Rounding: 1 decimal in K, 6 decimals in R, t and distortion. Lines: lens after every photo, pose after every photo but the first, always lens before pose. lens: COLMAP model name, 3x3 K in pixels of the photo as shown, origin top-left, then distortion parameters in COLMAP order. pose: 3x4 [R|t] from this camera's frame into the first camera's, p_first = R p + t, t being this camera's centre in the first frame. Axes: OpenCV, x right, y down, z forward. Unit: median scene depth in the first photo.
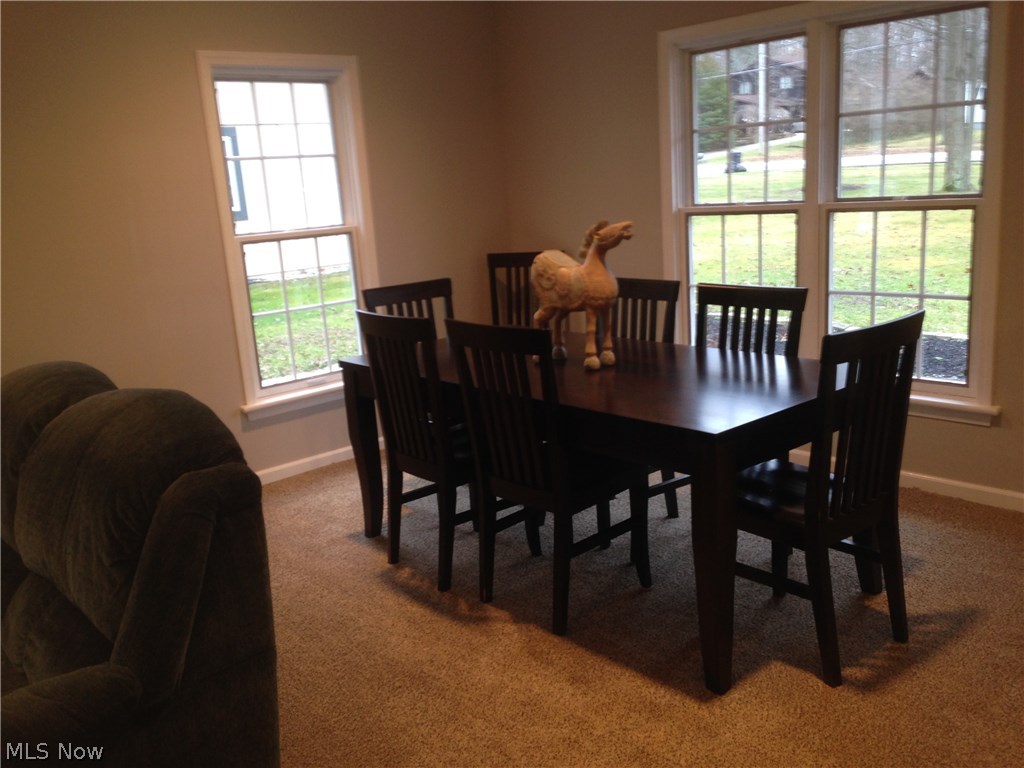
lens RADIAL K [[948.6, 0, 509.8], [0, 948.6, 385.9], [0, 0, 1]] dist [0.068252, 0.000000]
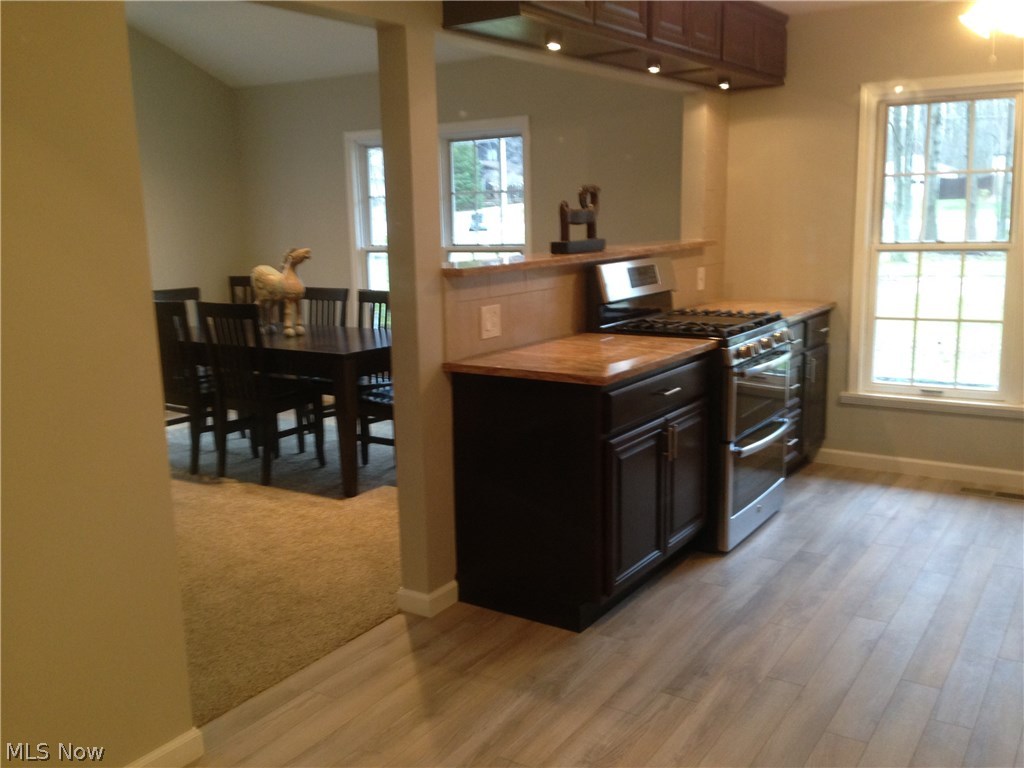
lens RADIAL K [[948.6, 0, 515.2], [0, 948.6, 383.3], [0, 0, 1]] dist [0.068252, 0.000000]
pose [[0.967398, -0.001136, 0.253257, 0.046927], [0.015873, 0.998296, -0.056151, 0.163978], [-0.252762, 0.058341, 0.965768, -0.704567]]
